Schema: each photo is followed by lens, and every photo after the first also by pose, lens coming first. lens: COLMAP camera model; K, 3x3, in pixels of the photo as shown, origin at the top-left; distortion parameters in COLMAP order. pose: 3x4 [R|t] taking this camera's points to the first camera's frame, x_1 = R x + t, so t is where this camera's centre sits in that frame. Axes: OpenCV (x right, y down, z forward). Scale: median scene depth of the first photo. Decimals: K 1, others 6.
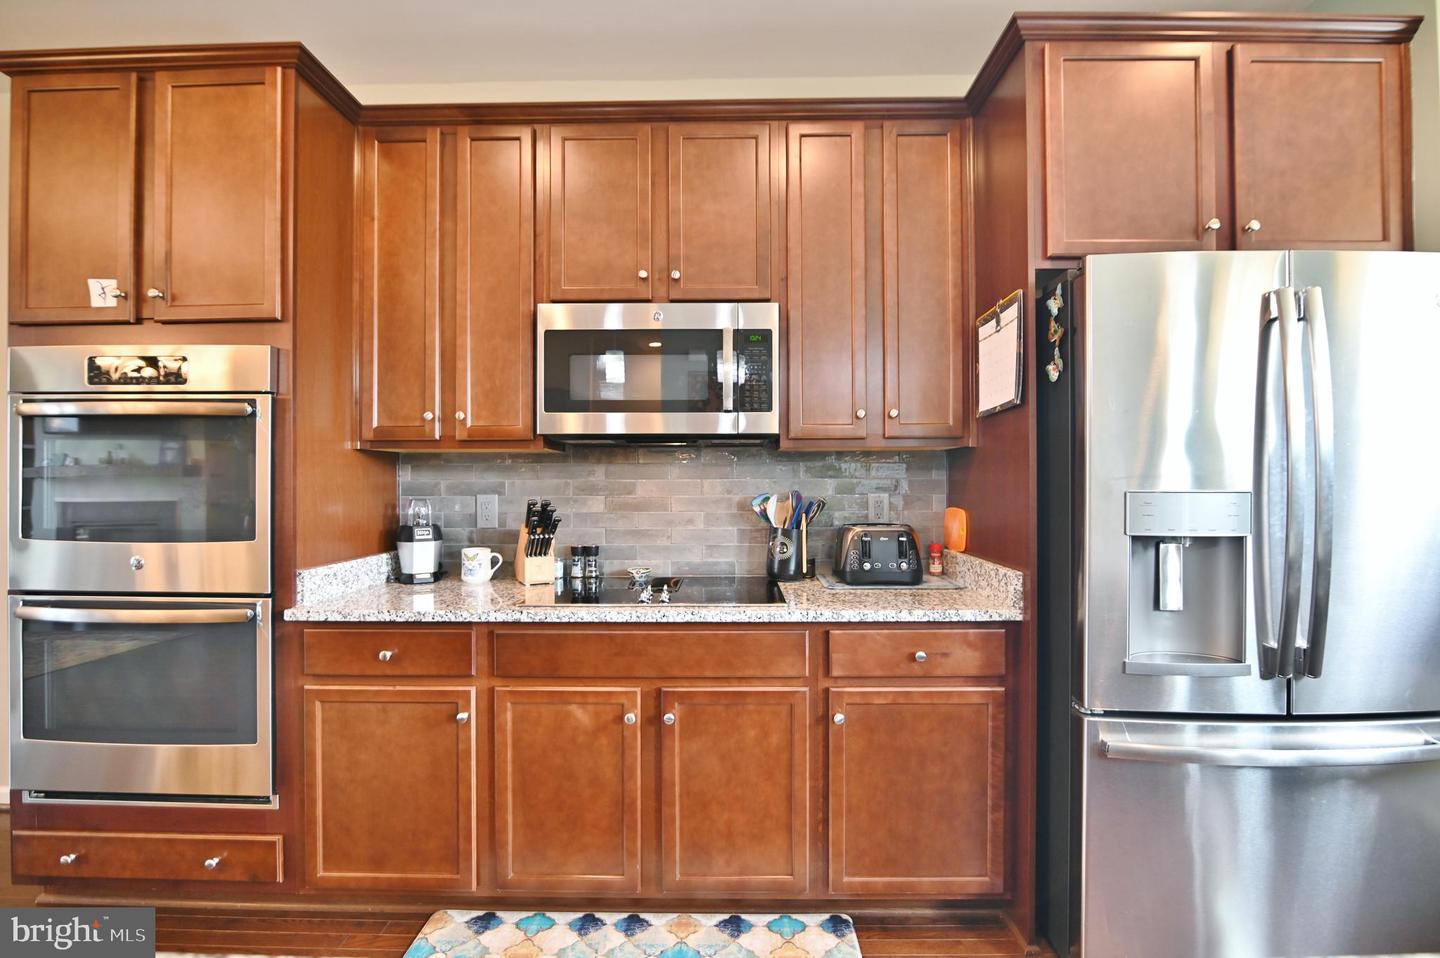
lens RADIAL K [[662.1, 0, 720.8], [0, 662.1, 476.0], [0, 0, 1]] dist [-0.013042, -0.000220]
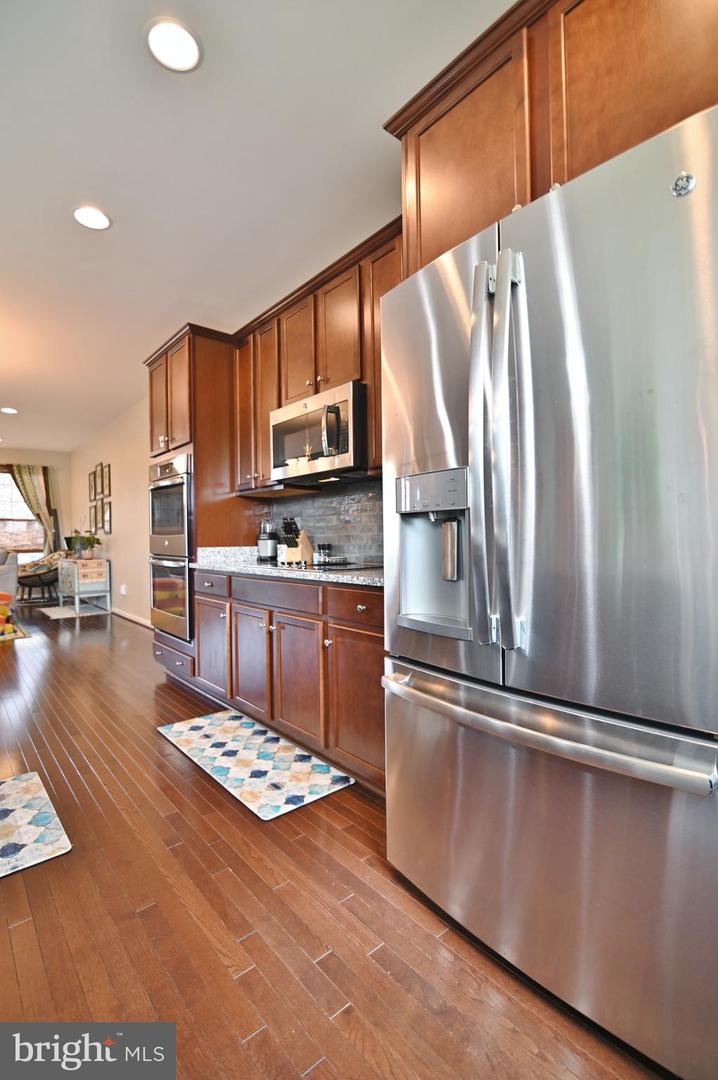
lens RADIAL K [[496.5, 0, 359.0], [0, 496.5, 540.0], [0, 0, 1]] dist [-0.013042, -0.000220]
pose [[0.656279, -0.001536, -0.754517, 1.069672], [0.013097, 0.999870, 0.009356, 0.107054], [0.754404, -0.016022, 0.656214, 0.273140]]
